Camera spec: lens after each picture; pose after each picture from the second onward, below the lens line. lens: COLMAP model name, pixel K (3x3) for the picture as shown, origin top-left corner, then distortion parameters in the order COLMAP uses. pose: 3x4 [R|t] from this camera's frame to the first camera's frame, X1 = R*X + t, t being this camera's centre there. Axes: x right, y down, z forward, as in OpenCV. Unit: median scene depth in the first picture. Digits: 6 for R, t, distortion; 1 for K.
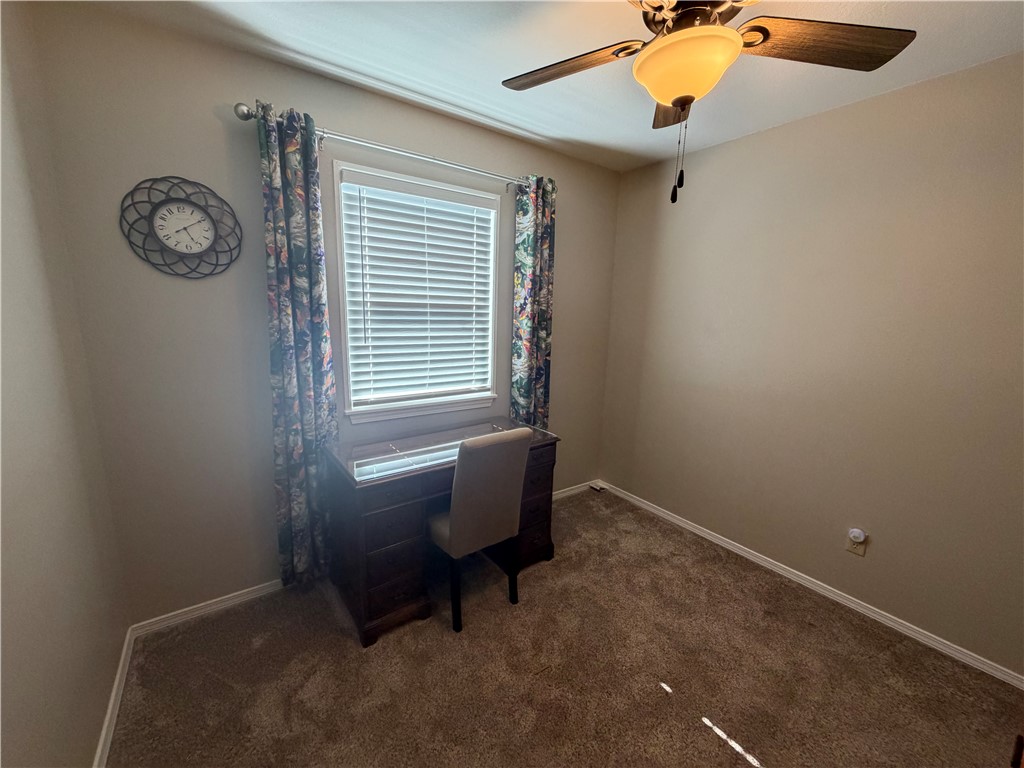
lens RADIAL K [[407.6, 0, 510.9], [0, 407.6, 381.7], [0, 0, 1]] dist [0.000942, 0.000211]
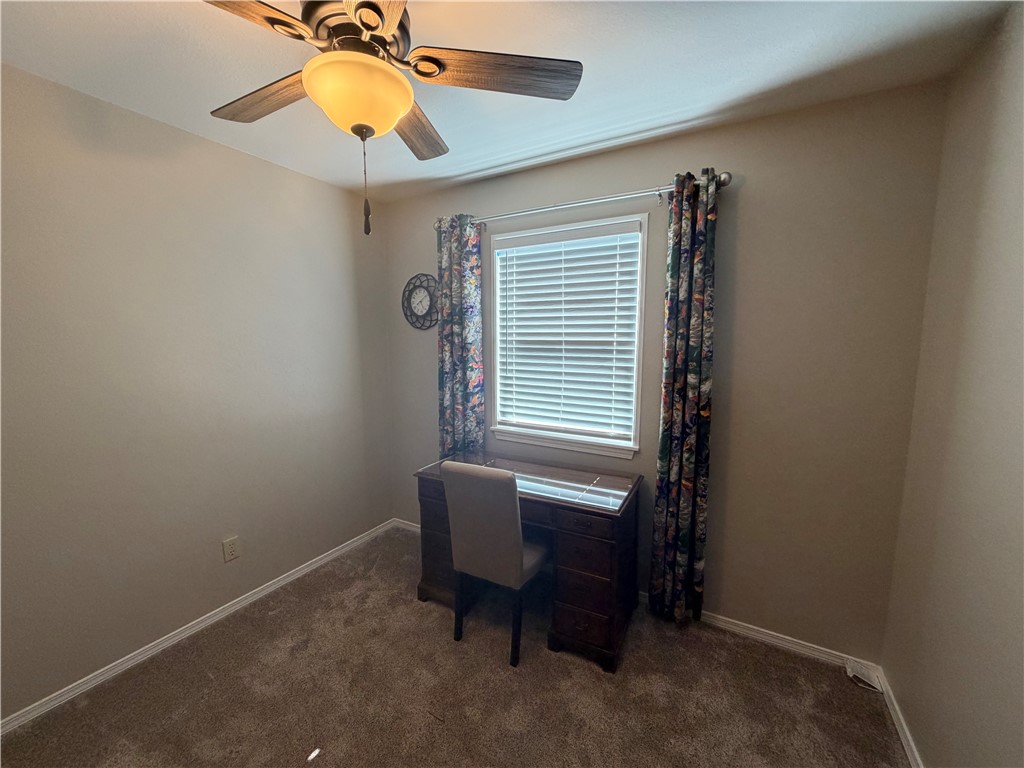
lens RADIAL K [[407.6, 0, 510.3], [0, 407.6, 382.6], [0, 0, 1]] dist [0.000942, 0.000211]
pose [[0.423168, 0.074399, -0.902992, 0.725658], [-0.152409, 0.988267, 0.010001, -0.081467], [0.893141, 0.133392, 0.429542, 0.480085]]
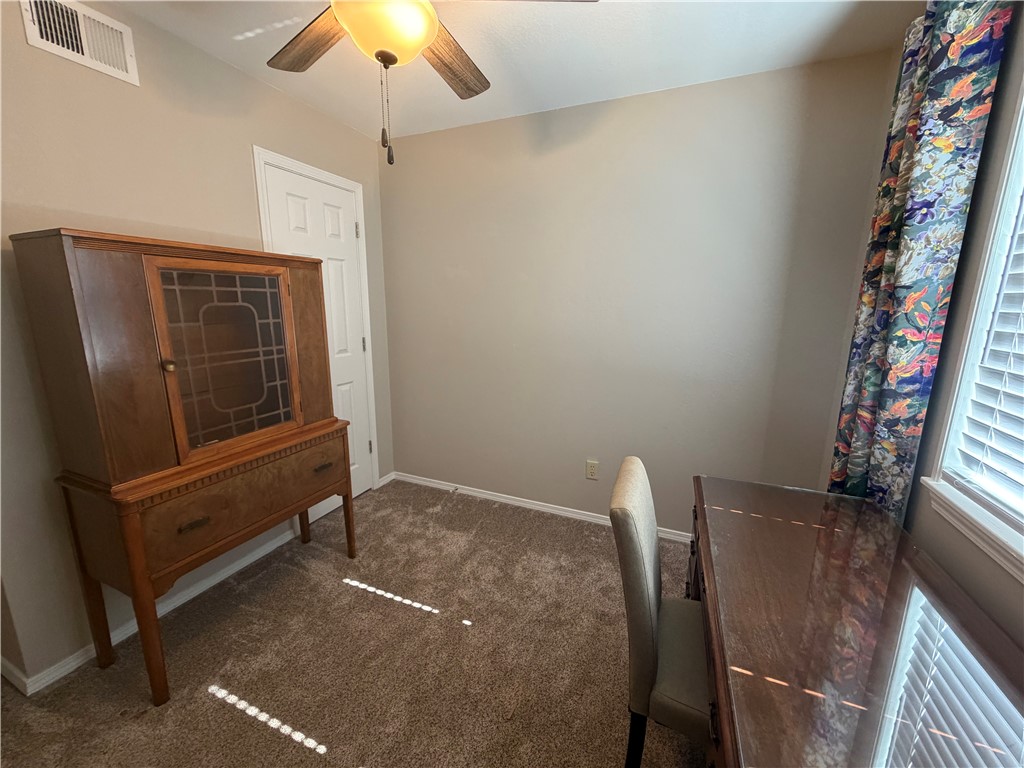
lens RADIAL K [[407.6, 0, 508.0], [0, 407.6, 383.5], [0, 0, 1]] dist [0.000942, 0.000211]
pose [[-0.853393, 0.066590, -0.516998, 0.359060], [-0.126319, 0.935827, 0.329047, -0.155291], [0.505731, 0.346113, -0.790216, 1.078014]]
